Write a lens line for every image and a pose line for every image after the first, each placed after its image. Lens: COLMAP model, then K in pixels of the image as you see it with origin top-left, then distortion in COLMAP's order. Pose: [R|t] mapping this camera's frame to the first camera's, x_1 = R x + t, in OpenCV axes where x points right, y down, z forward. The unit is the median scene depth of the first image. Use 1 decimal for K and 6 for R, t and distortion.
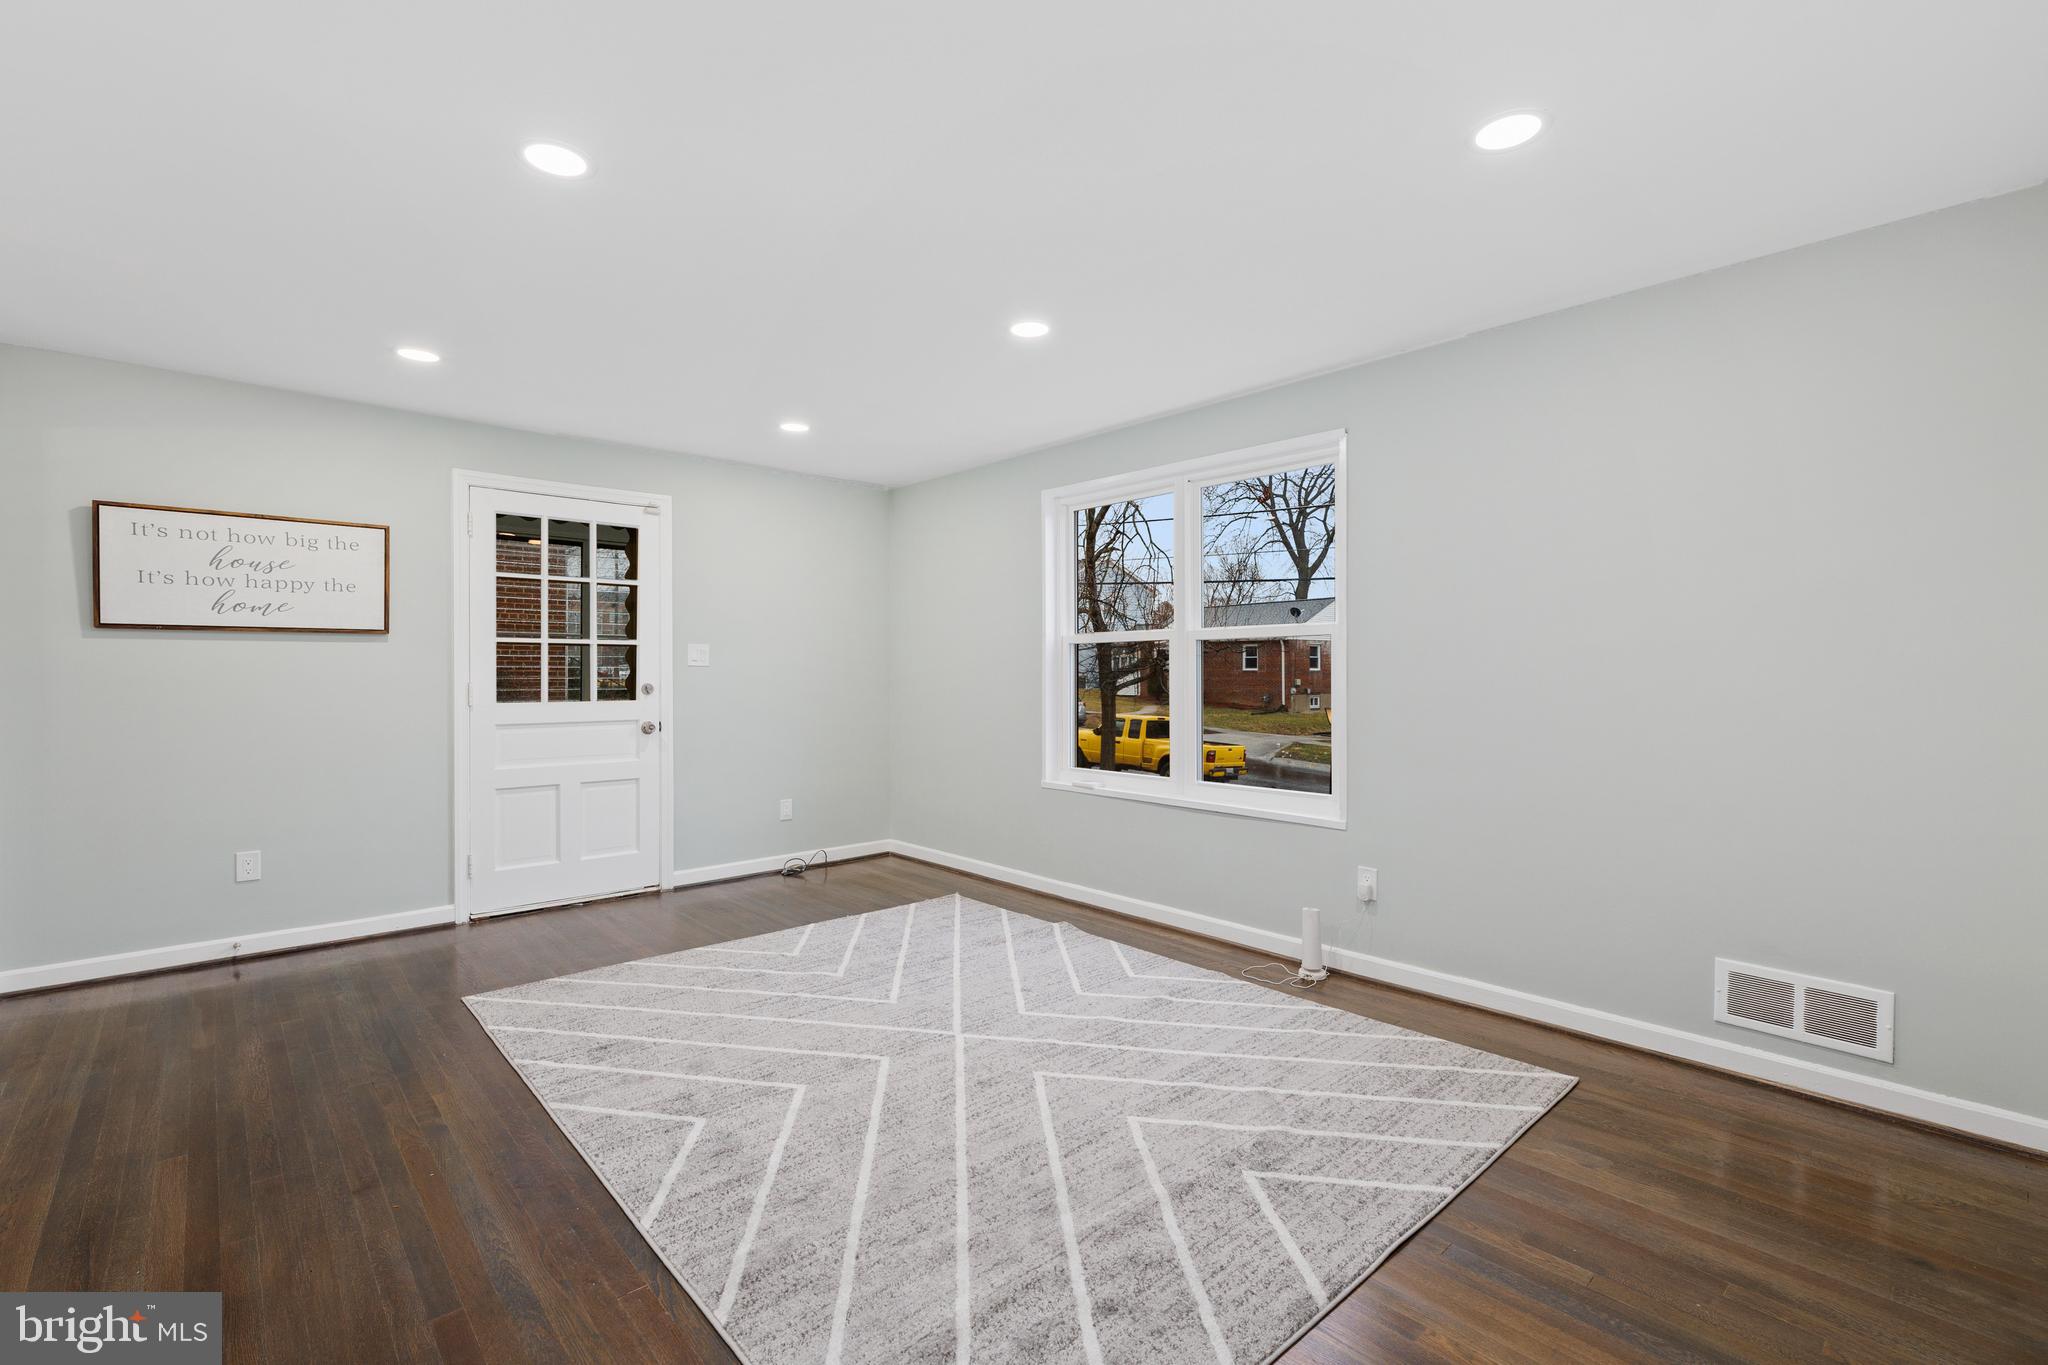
lens RADIAL K [[913.1, 0, 1014.2], [0, 913.1, 678.2], [0, 0, 1]] dist [0.001068, 0.000071]
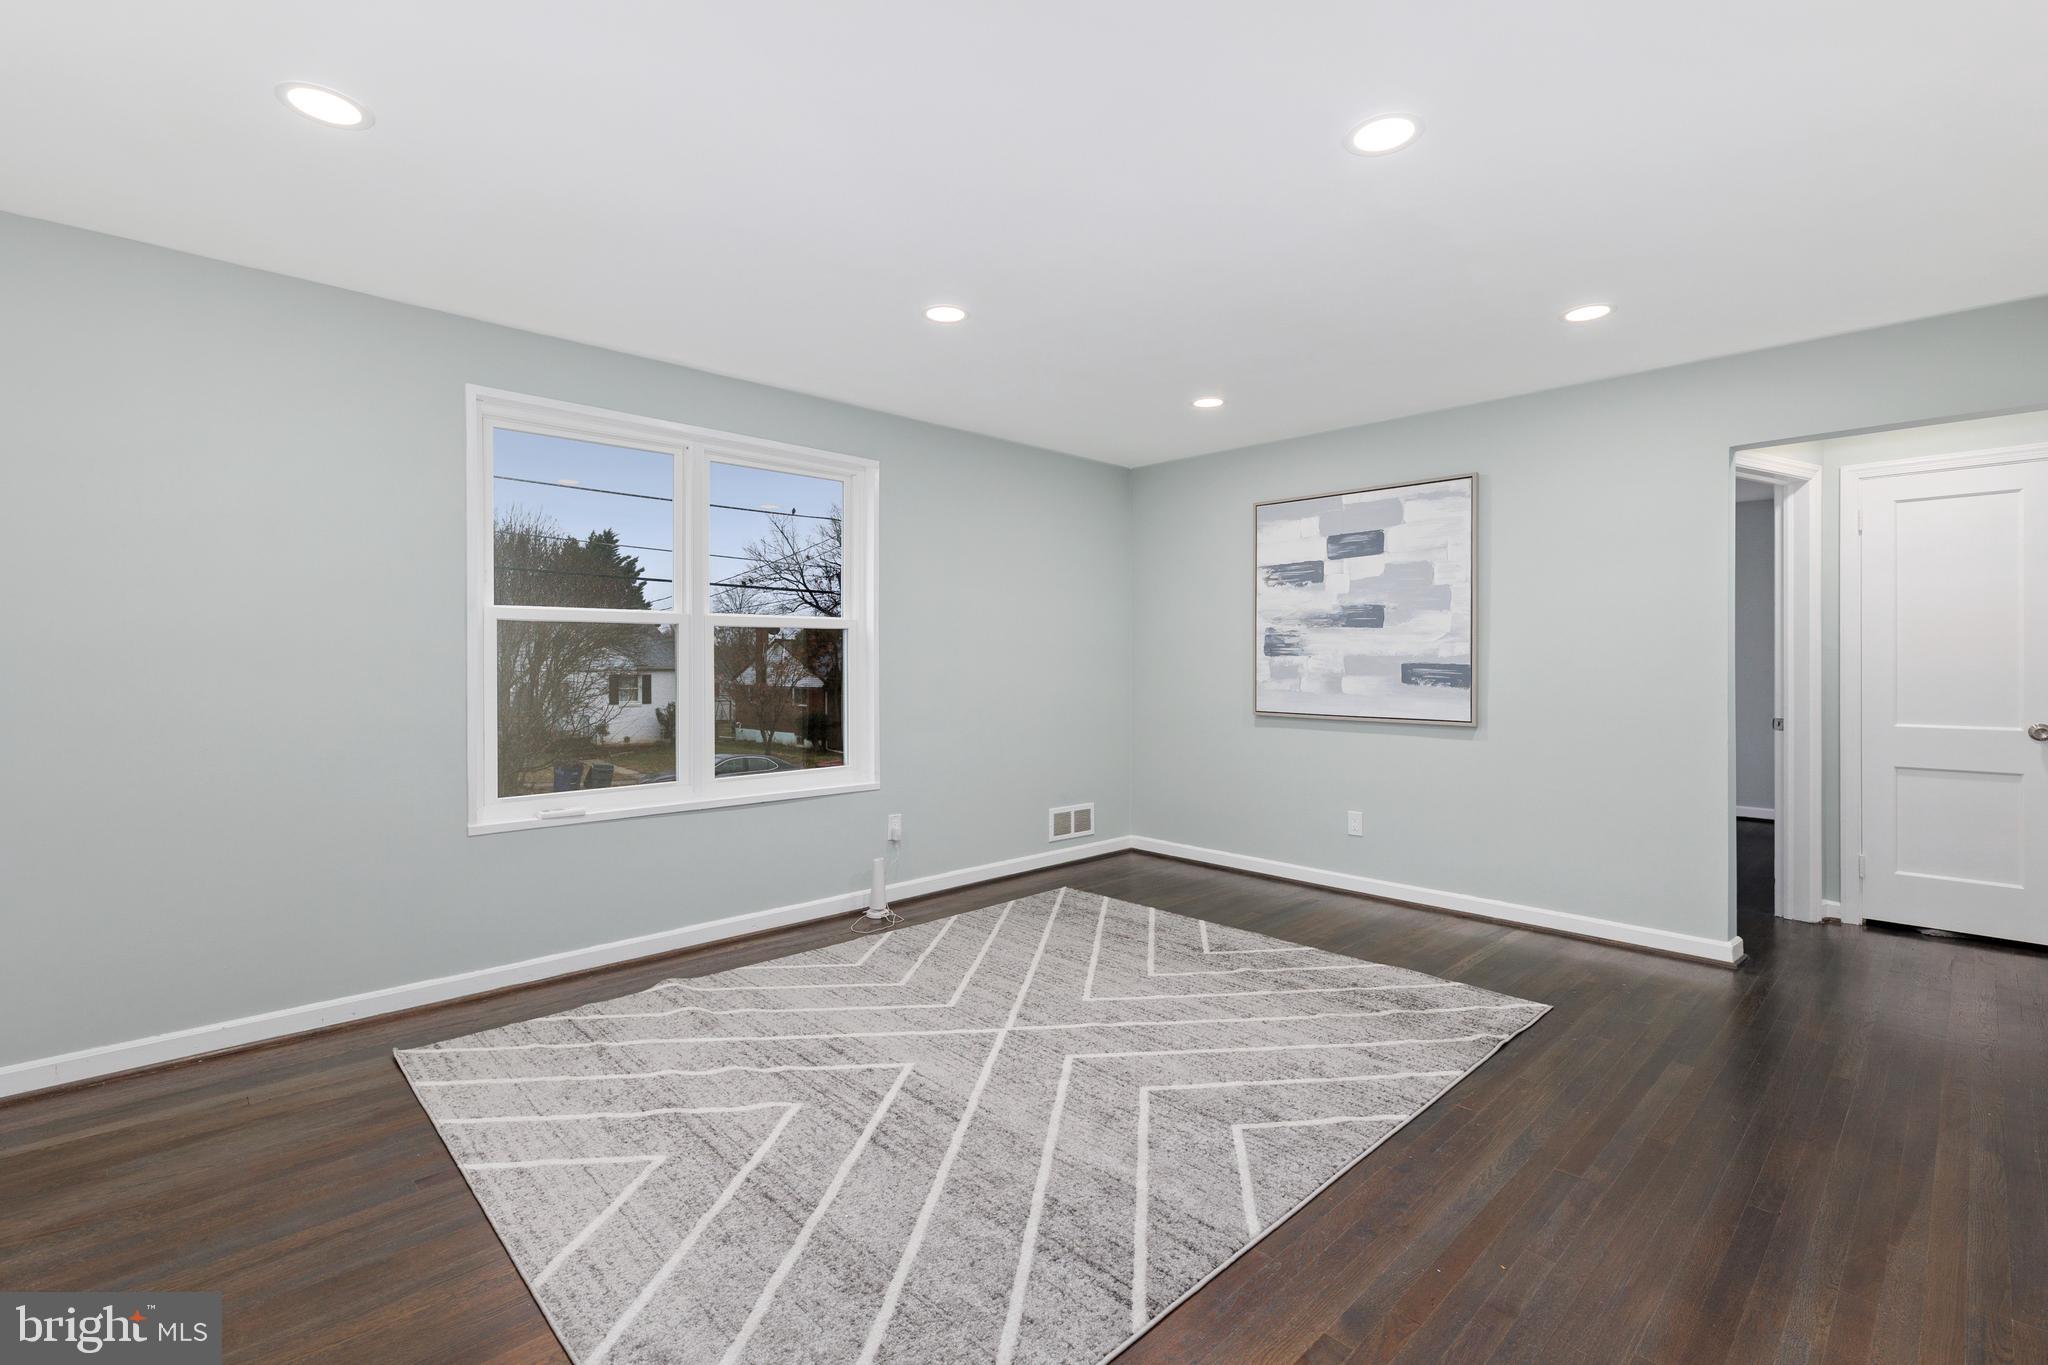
lens RADIAL K [[919.4, 0, 1035.9], [0, 919.4, 662.4], [0, 0, 1]] dist [-0.001210, -0.000032]
pose [[-0.046147, -0.001258, 0.998934, -0.814396], [0.007998, 0.999967, 0.001629, -0.003062], [-0.998903, 0.008064, -0.046135, 0.787580]]
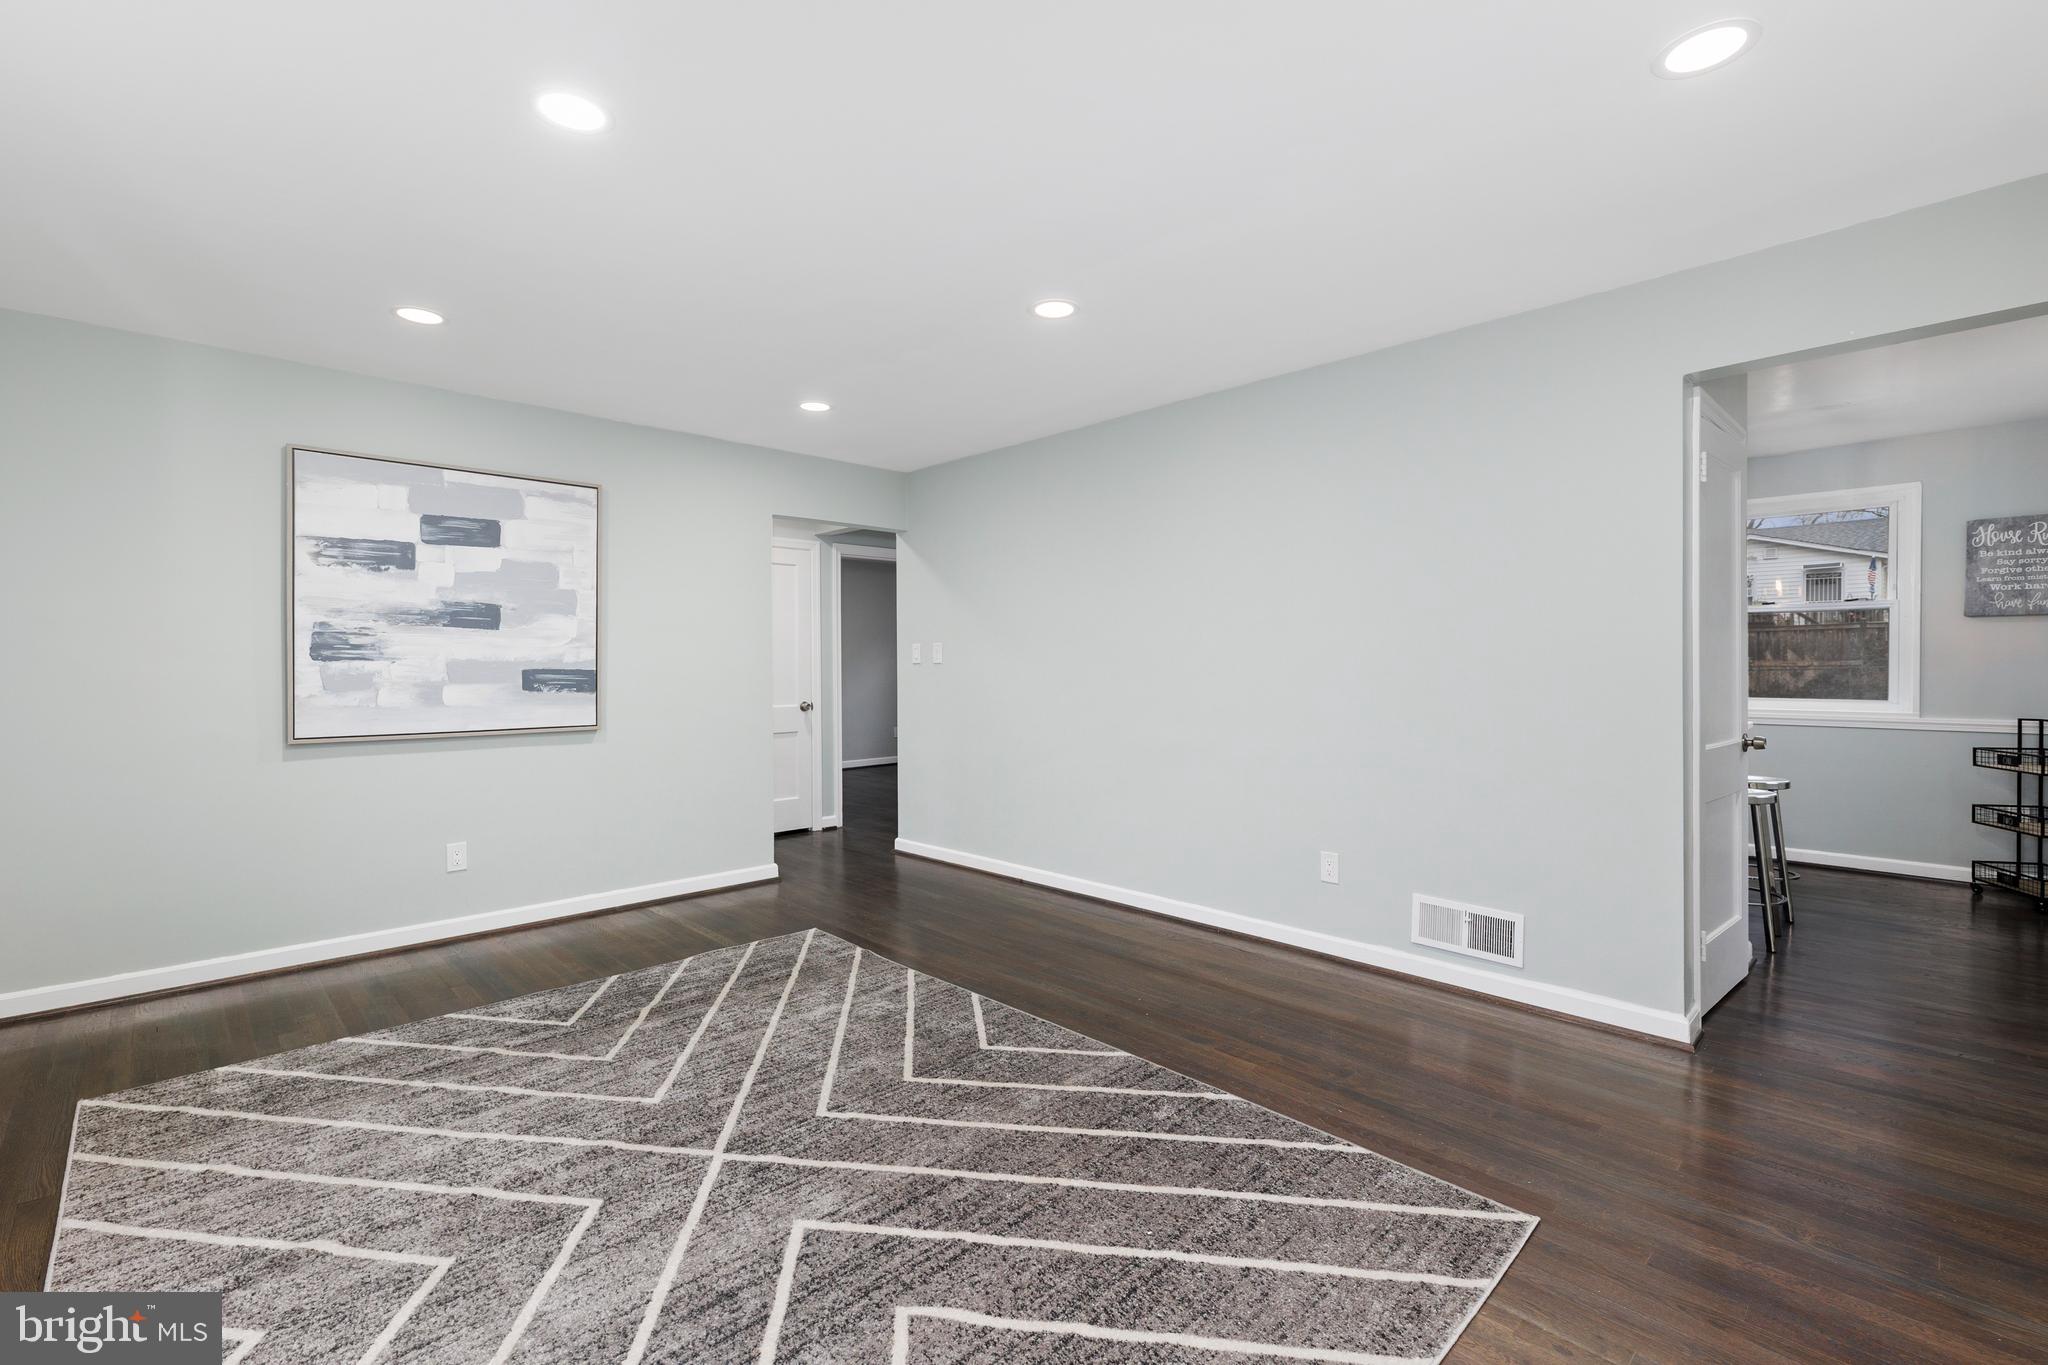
lens RADIAL K [[889.7, 0, 1024.7], [0, 889.7, 675.0], [0, 0, 1]] dist [0.000240, 0.000235]
pose [[-0.999153, 0.001928, -0.041106, -0.219277], [0.000977, 0.999732, 0.023147, -0.013152], [0.041139, 0.023087, -0.998887, 1.344540]]
